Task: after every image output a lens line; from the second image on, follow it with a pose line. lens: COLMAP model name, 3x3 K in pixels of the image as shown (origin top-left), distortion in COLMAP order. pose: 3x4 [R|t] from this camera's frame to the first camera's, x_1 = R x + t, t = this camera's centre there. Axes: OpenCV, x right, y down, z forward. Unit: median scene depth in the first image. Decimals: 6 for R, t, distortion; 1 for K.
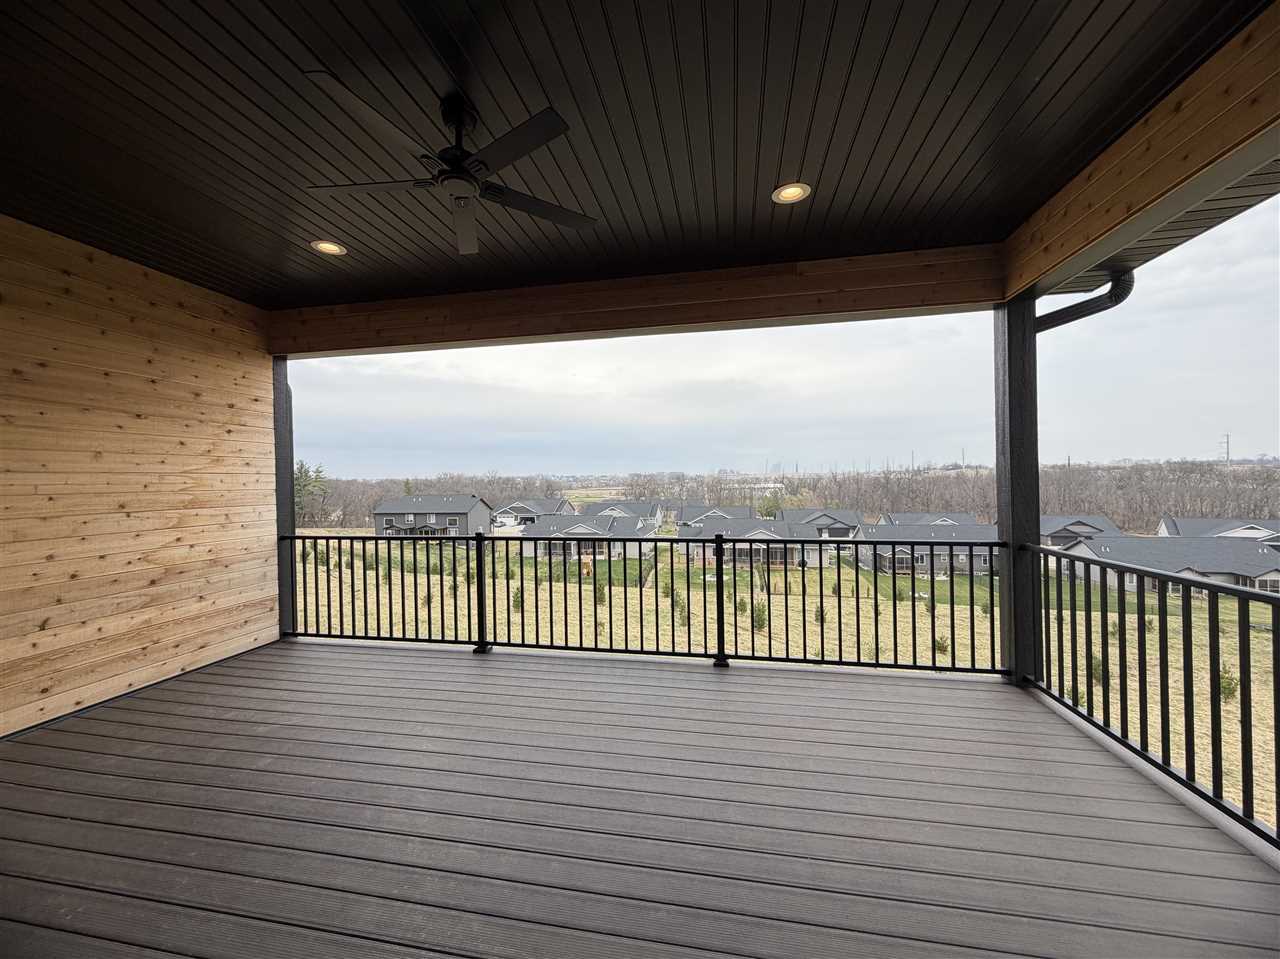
lens RADIAL K [[514.4, 0, 632.8], [0, 514.4, 480.0], [0, 0, 1]] dist [0.000149, 0.000110]
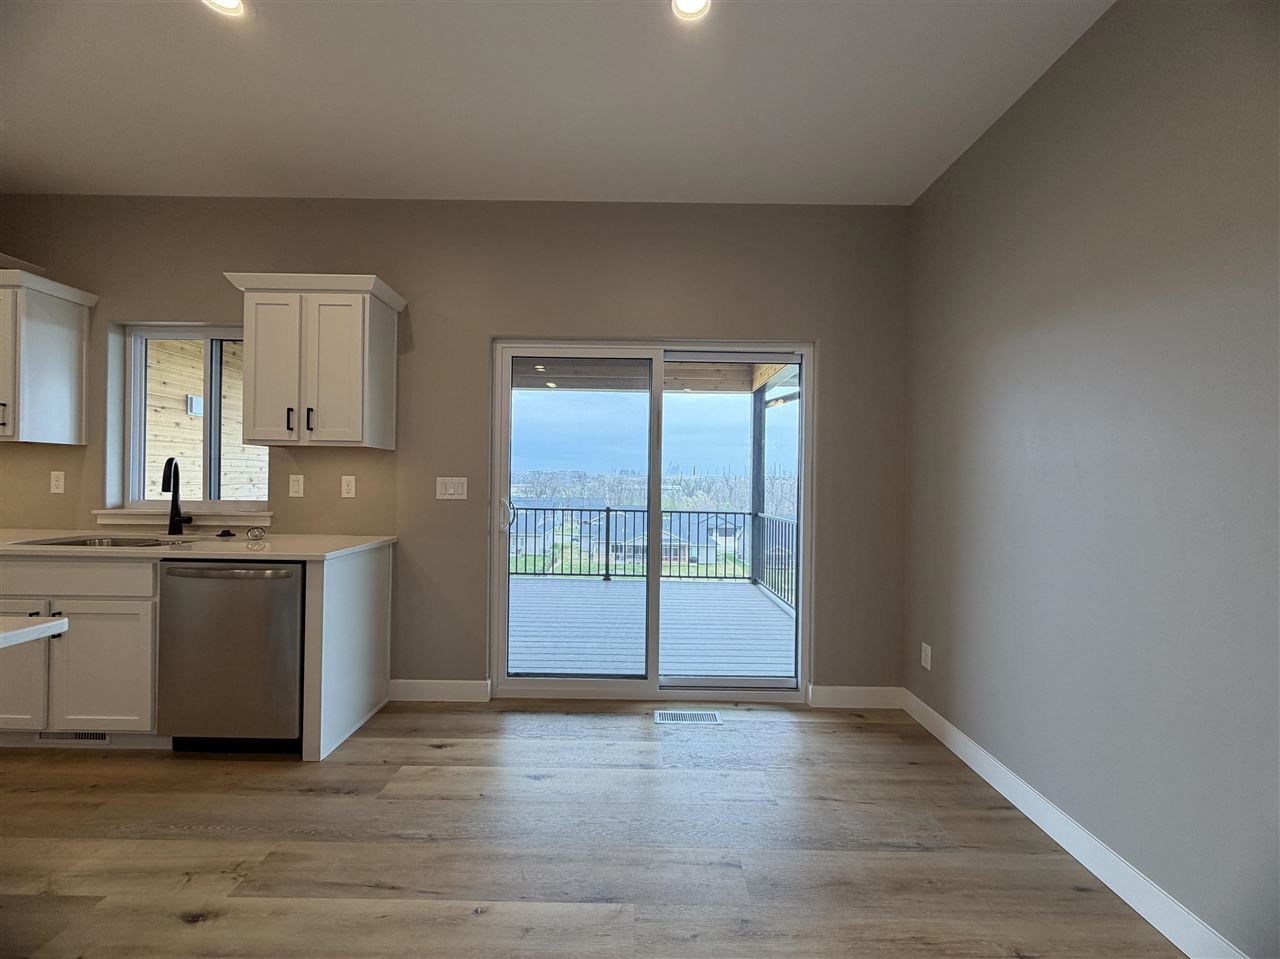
lens RADIAL K [[514.4, 0, 636.8], [0, 514.4, 479.9], [0, 0, 1]] dist [0.000149, 0.000110]
pose [[0.979897, 0.031370, 0.197021, -0.091517], [-0.031658, 0.999497, -0.001687, 0.012463], [-0.196975, -0.004584, 0.980398, -0.788475]]
